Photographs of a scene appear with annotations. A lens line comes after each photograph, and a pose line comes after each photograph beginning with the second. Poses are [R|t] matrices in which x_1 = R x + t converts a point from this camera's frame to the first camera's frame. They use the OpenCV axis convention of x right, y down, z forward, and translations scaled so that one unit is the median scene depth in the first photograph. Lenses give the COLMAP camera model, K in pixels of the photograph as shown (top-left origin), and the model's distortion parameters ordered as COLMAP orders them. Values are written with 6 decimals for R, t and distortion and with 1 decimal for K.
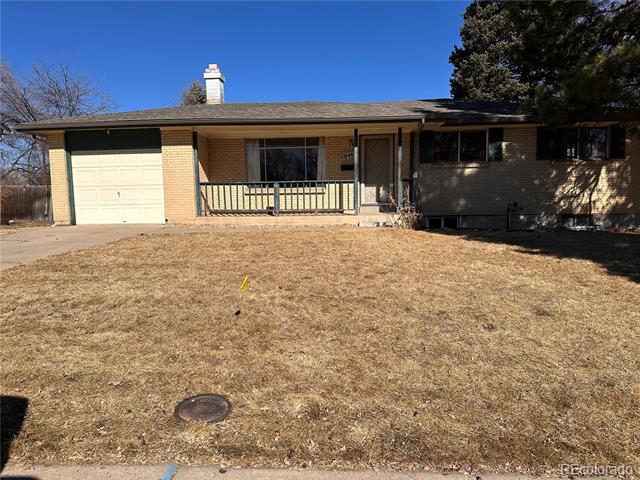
lens RADIAL K [[441.8, 0, 322.4], [0, 441.8, 239.1], [0, 0, 1]] dist [0.101499, -0.128349]
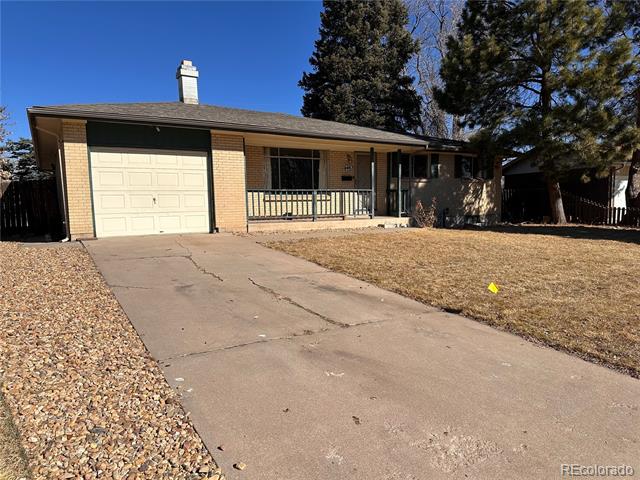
lens RADIAL K [[441.8, 0, 322.4], [0, 441.8, 239.1], [0, 0, 1]] dist [0.101499, -0.128349]
pose [[0.803473, -0.047363, 0.593454, -0.708377], [0.052993, 0.998563, 0.007949, -0.014966], [-0.592978, 0.025062, 0.804828, 0.109516]]
